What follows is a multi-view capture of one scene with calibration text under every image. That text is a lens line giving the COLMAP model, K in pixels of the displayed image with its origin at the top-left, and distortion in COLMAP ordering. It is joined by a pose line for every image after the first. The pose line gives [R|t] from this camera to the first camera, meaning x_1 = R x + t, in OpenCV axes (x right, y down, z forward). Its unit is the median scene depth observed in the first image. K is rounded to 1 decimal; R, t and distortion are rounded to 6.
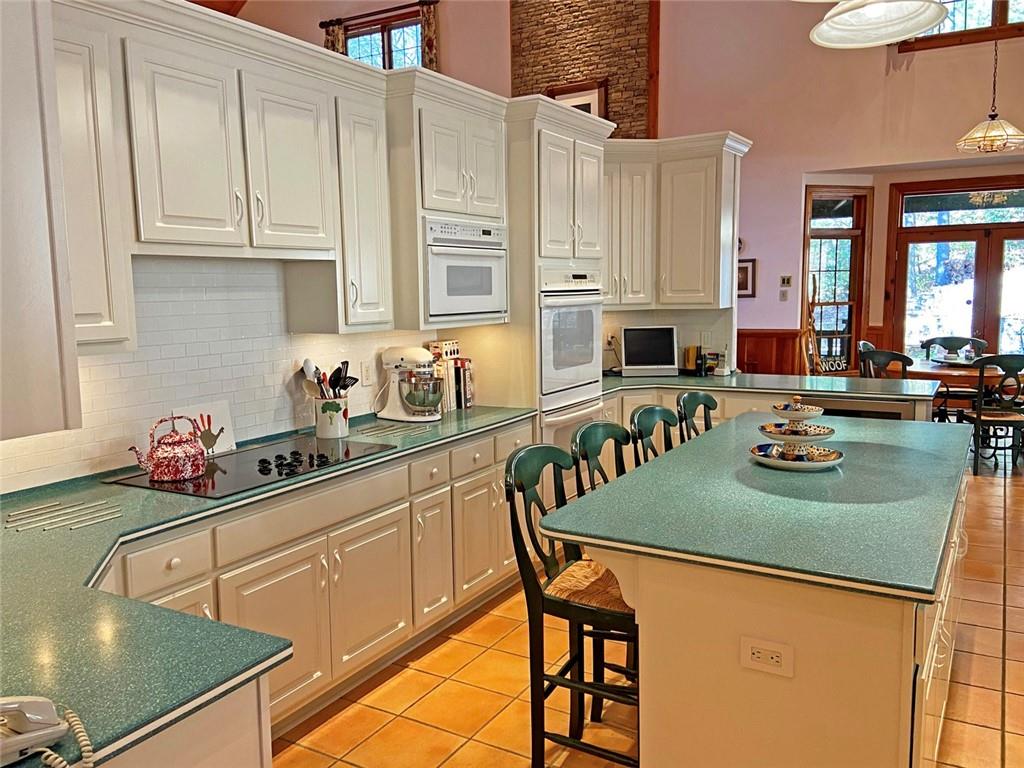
lens RADIAL K [[794.2, 0, 512.0], [0, 794.2, 384.0], [0, 0, 1]] dist [0.004658, 0.001771]
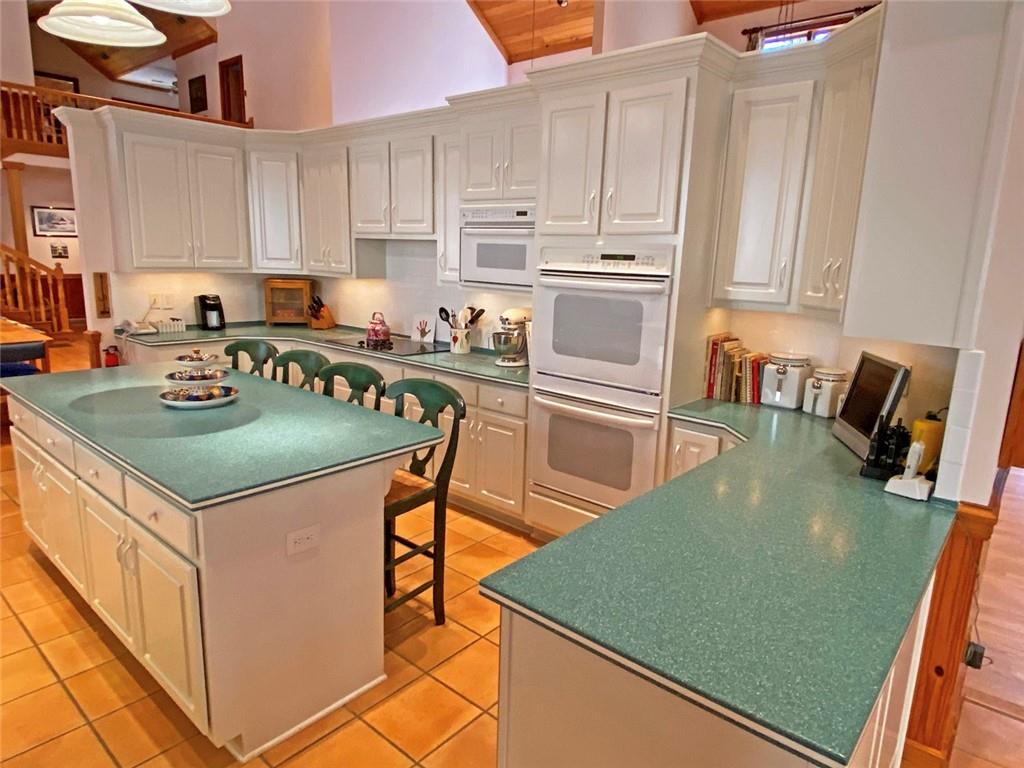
lens RADIAL K [[630.8, 0, 512.0], [0, 630.8, 384.0], [0, 0, 1]] dist [0.133559, -0.000026]
pose [[-0.192941, 0.207136, -0.959098, 0.952235], [-0.148686, 0.960004, 0.237242, -0.184168], [0.969880, 0.188378, -0.154426, 1.262283]]
